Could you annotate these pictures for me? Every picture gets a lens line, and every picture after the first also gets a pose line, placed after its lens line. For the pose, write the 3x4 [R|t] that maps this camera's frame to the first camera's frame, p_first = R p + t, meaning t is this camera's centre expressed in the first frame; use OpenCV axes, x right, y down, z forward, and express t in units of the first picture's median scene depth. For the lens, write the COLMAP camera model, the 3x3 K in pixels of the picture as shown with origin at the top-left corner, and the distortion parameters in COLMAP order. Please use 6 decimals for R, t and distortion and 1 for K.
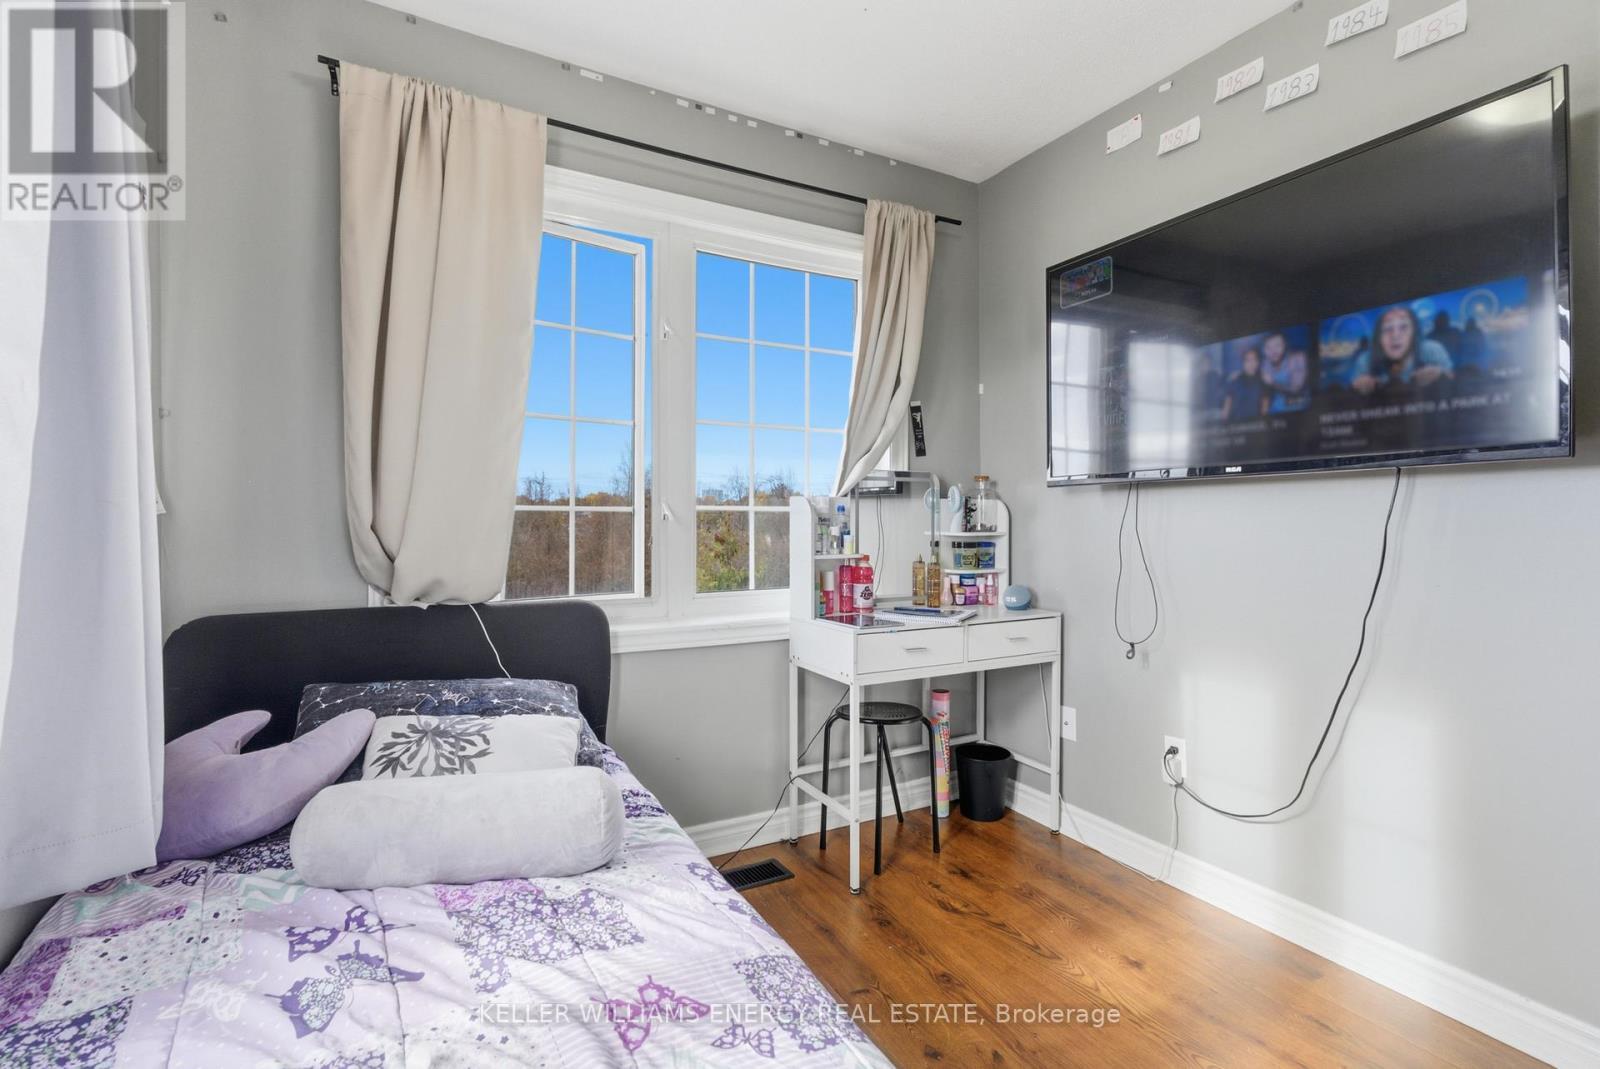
lens RADIAL K [[758.1, 0, 799.2], [0, 758.1, 506.1], [0, 0, 1]] dist [0.019724, -0.000136]
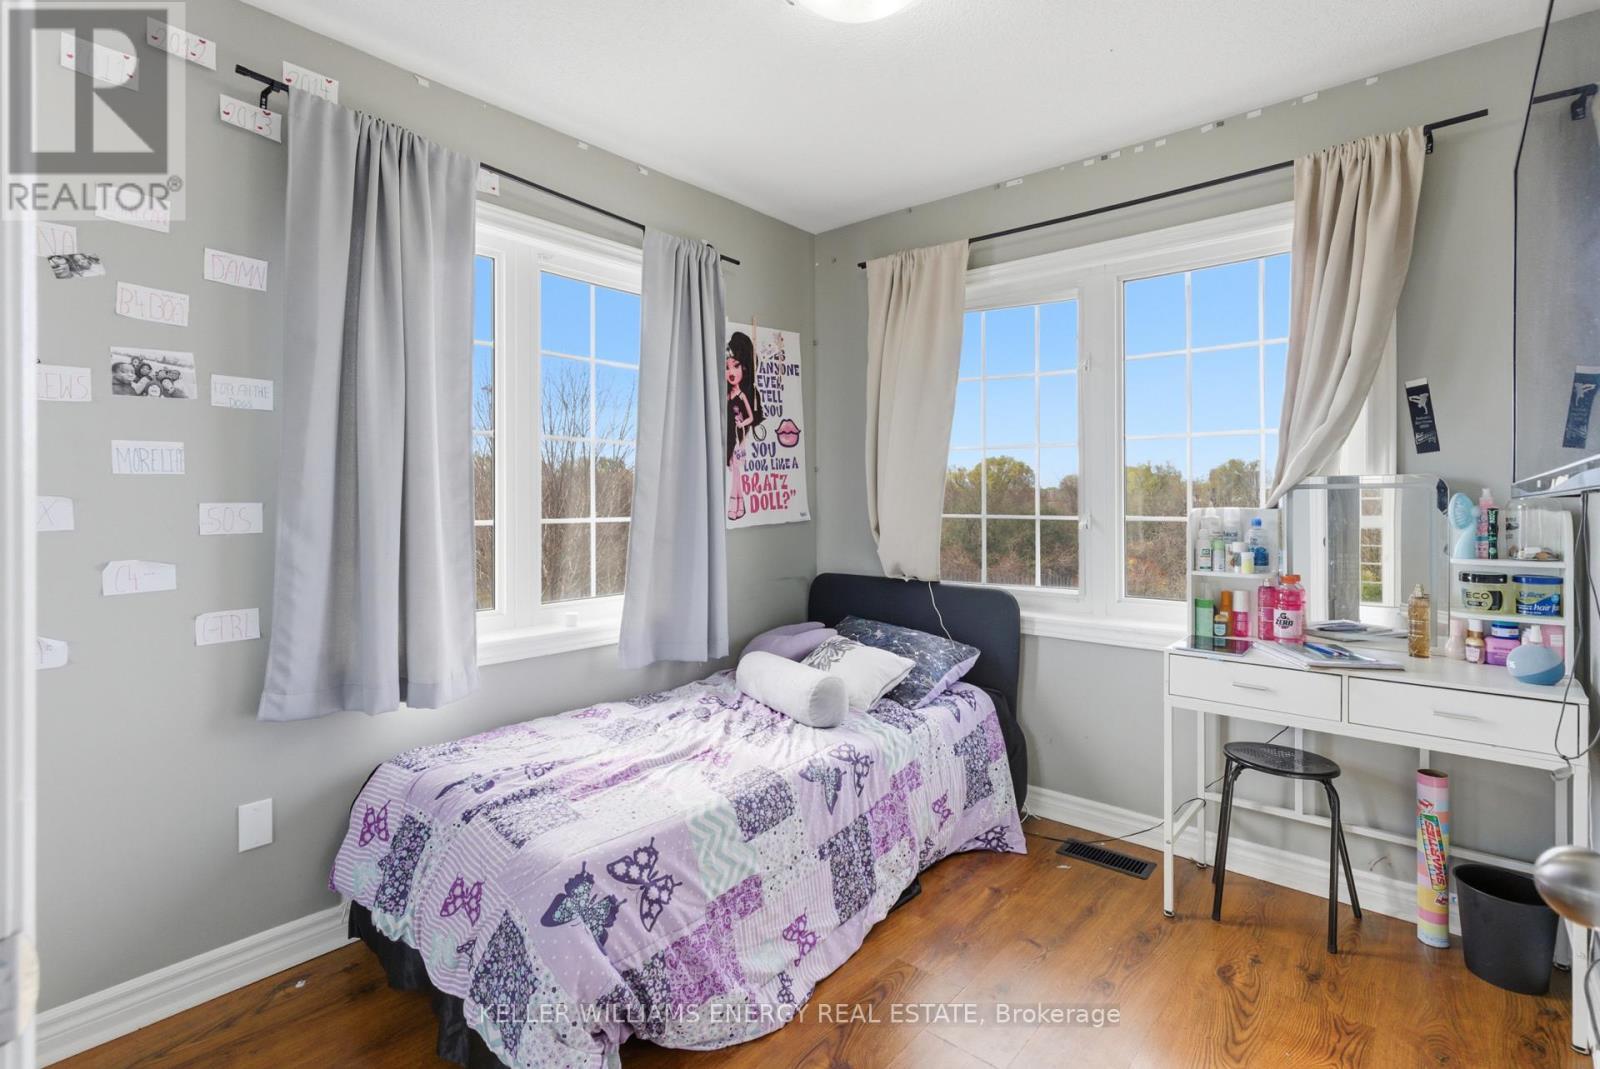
lens RADIAL K [[758.1, 0, 799.2], [0, 758.1, 506.1], [0, 0, 1]] dist [0.019724, -0.000136]
pose [[0.352173, 0.000272, -0.935935, 0.739630], [0.003614, 0.999992, 0.001650, -0.019790], [0.935928, -0.003964, 0.352169, 0.189066]]
